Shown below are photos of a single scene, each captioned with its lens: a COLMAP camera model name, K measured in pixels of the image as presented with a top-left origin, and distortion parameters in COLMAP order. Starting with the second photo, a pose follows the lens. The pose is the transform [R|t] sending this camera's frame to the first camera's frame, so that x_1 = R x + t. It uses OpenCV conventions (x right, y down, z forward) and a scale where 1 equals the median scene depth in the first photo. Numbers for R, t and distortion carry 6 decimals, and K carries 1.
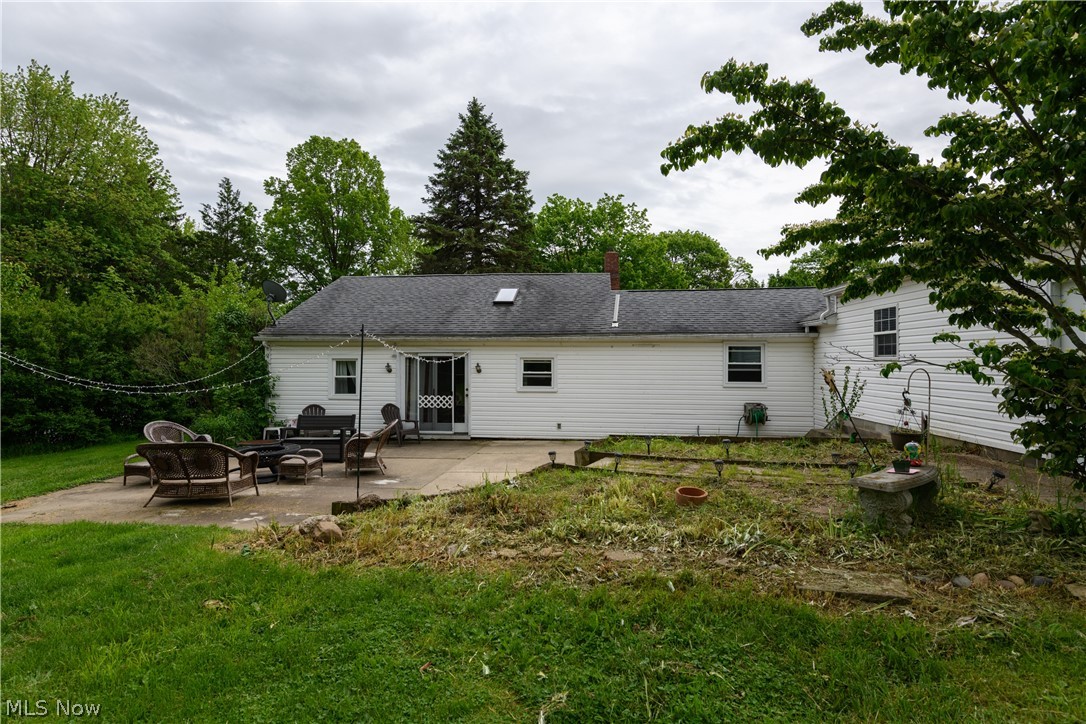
lens RADIAL K [[544.0, 0, 543.0], [0, 544.0, 362.0], [0, 0, 1]] dist [0.000942, 0.000095]
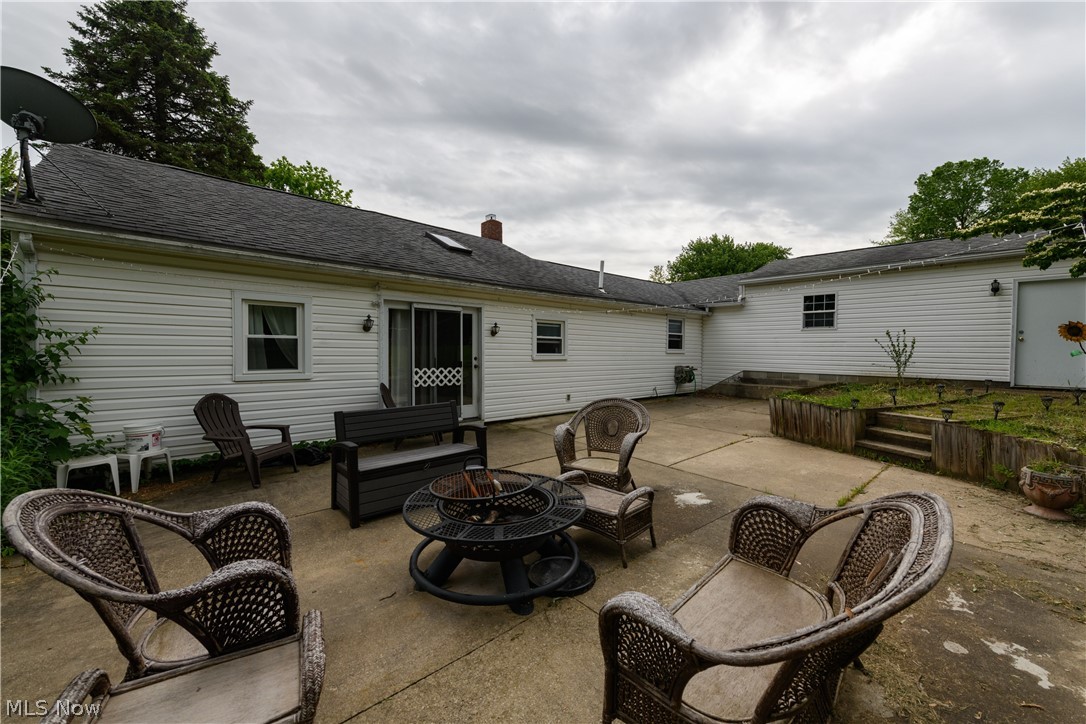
lens RADIAL K [[424.1, 0, 543.0], [0, 424.1, 362.0], [0, 0, 1]] dist [0.001587, 0.000066]
pose [[0.657073, -0.016738, 0.753641, -0.514173], [-0.008832, 0.999514, 0.029898, 0.037876], [-0.753775, -0.026302, 0.656606, 0.561741]]
